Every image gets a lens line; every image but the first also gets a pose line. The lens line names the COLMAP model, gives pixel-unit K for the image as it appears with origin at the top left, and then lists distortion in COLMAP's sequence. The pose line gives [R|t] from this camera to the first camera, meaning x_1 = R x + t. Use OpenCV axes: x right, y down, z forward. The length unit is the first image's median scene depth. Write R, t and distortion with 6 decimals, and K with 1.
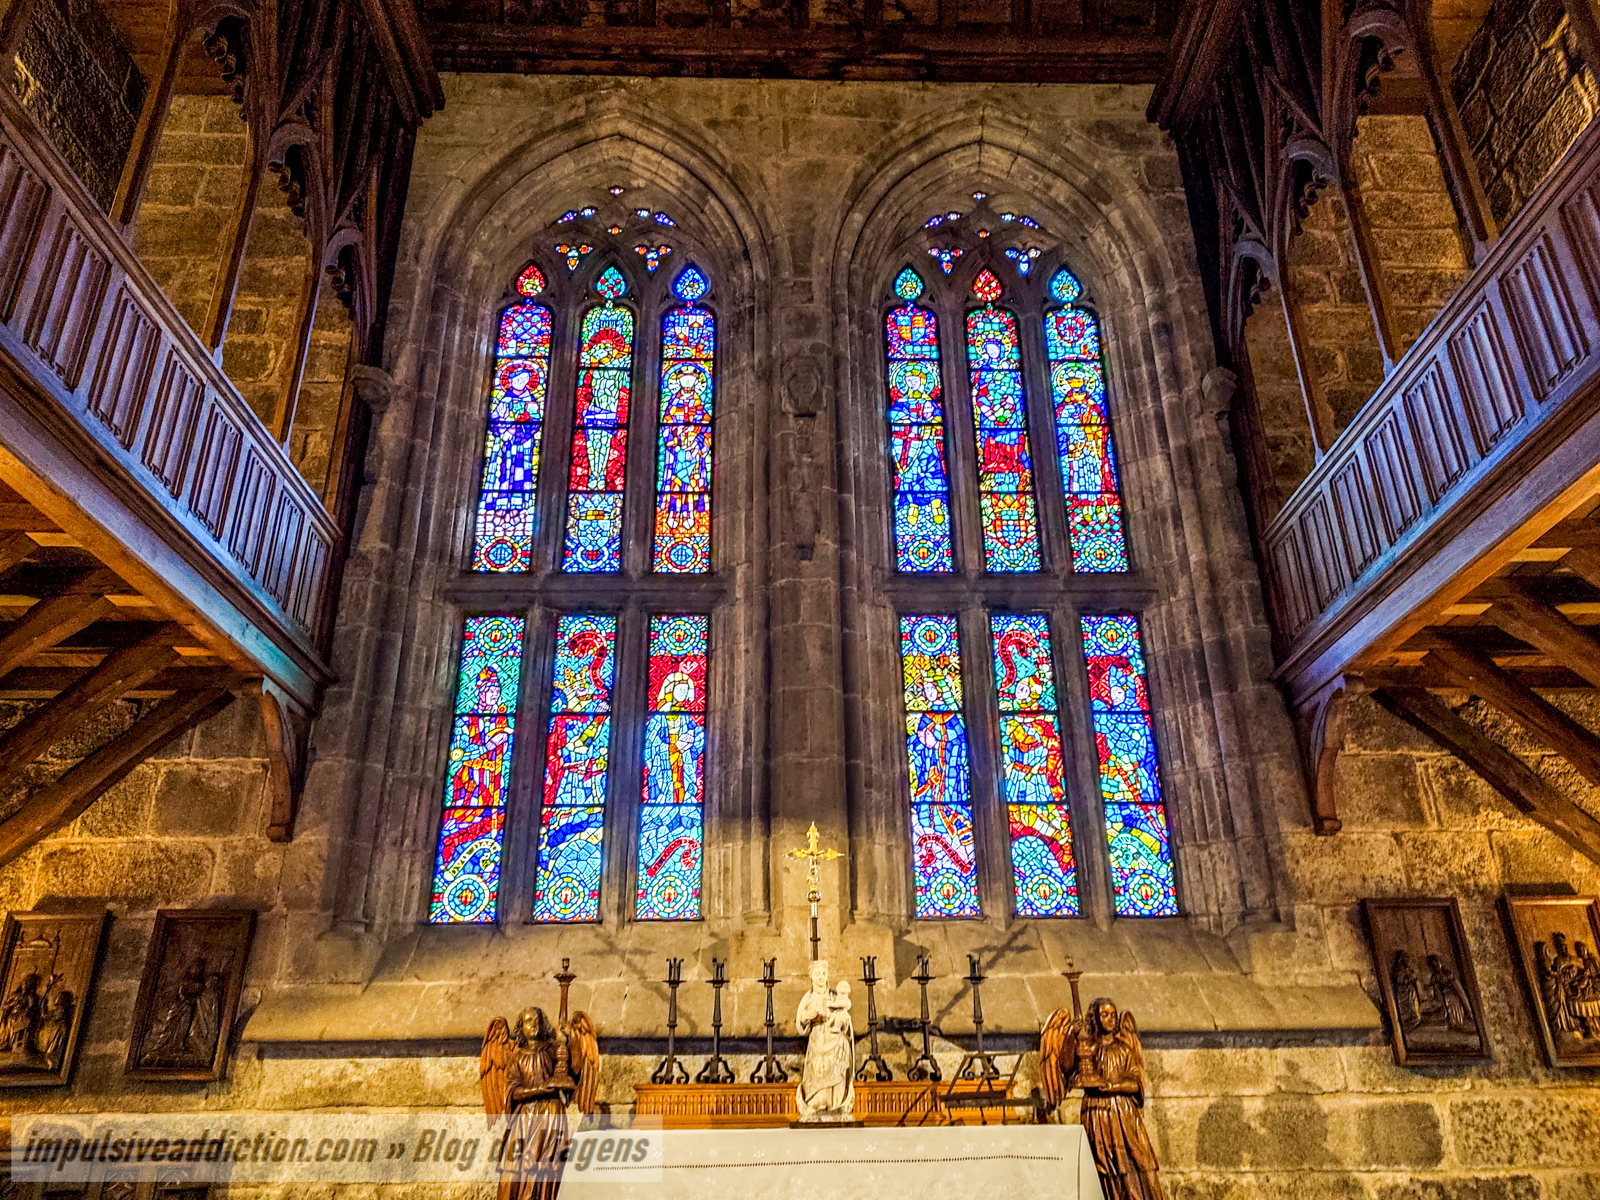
lens RADIAL K [[1161.3, 0, 793.3], [0, 1161.3, 600.6], [0, 0, 1]] dist [-0.000033, -0.002955]
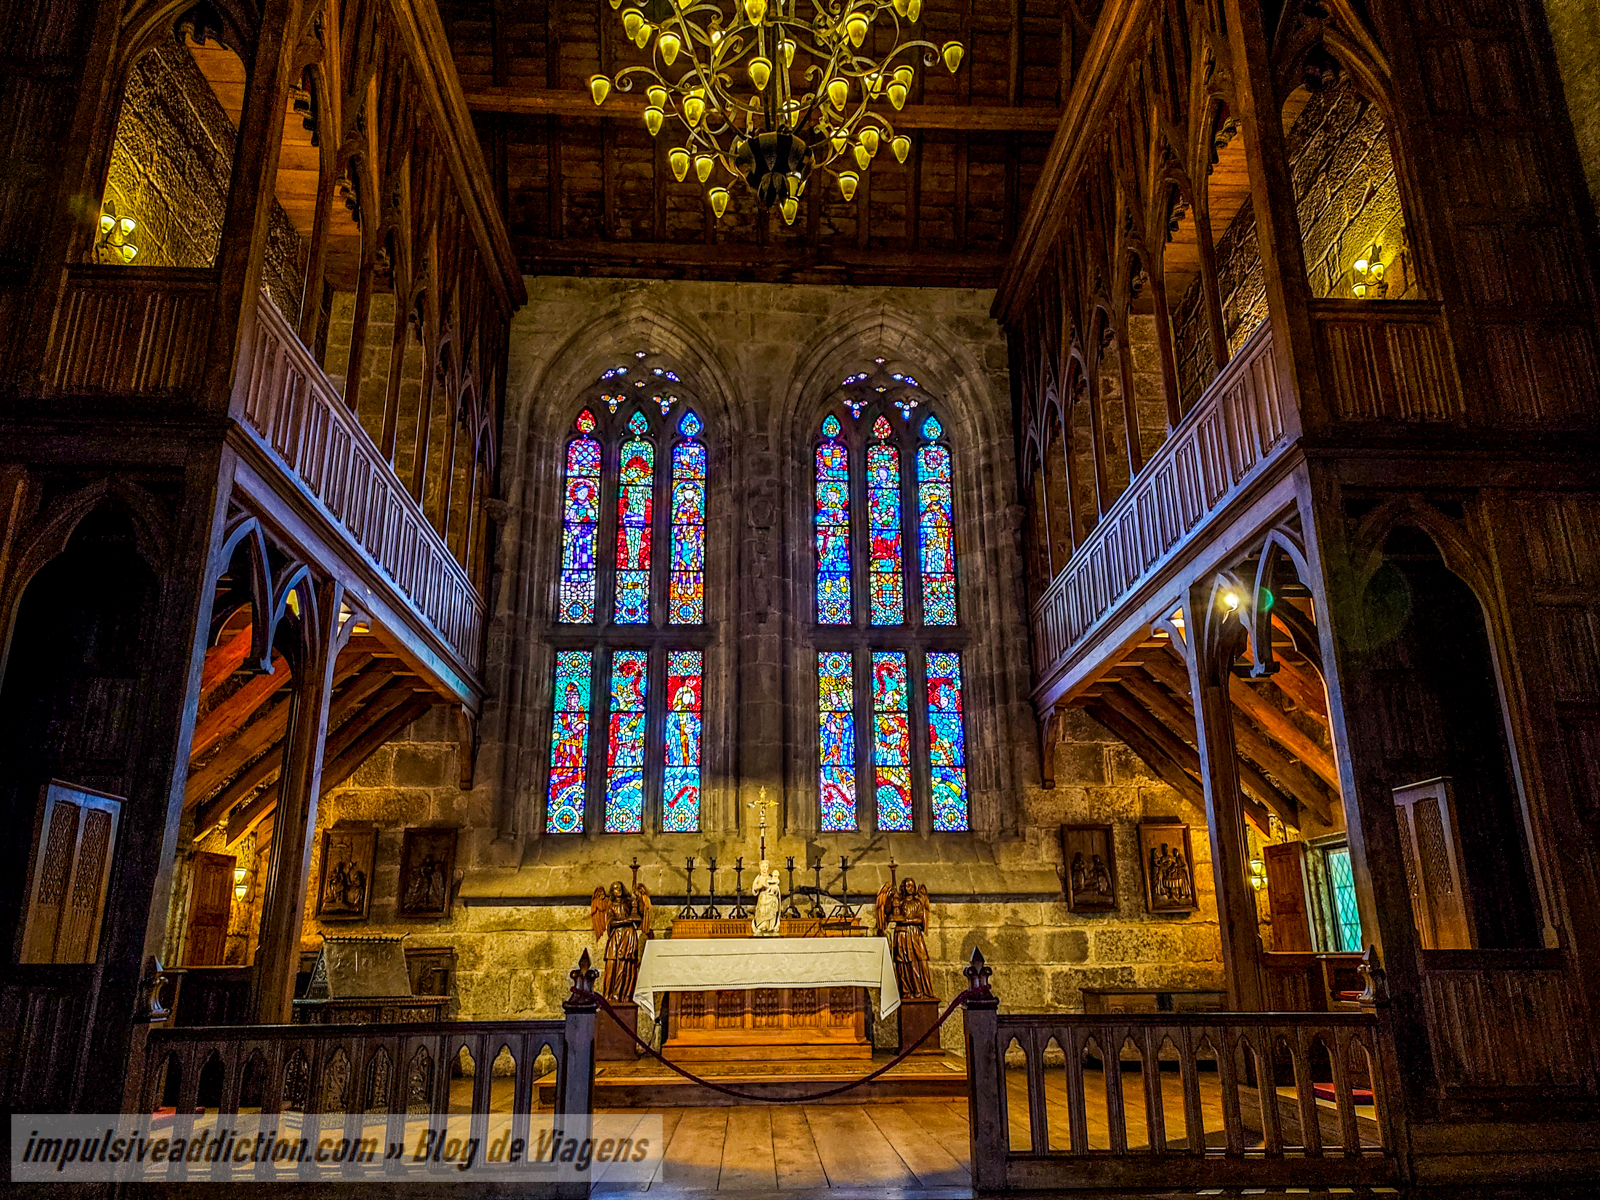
lens RADIAL K [[1161.3, 0, 793.3], [0, 1161.3, 600.6], [0, 0, 1]] dist [-0.000033, -0.002955]
pose [[0.999335, 0.012284, 0.034328, -0.001419], [-0.016129, 0.993340, 0.114085, -0.259372], [-0.032698, -0.114563, 0.992878, -0.669916]]
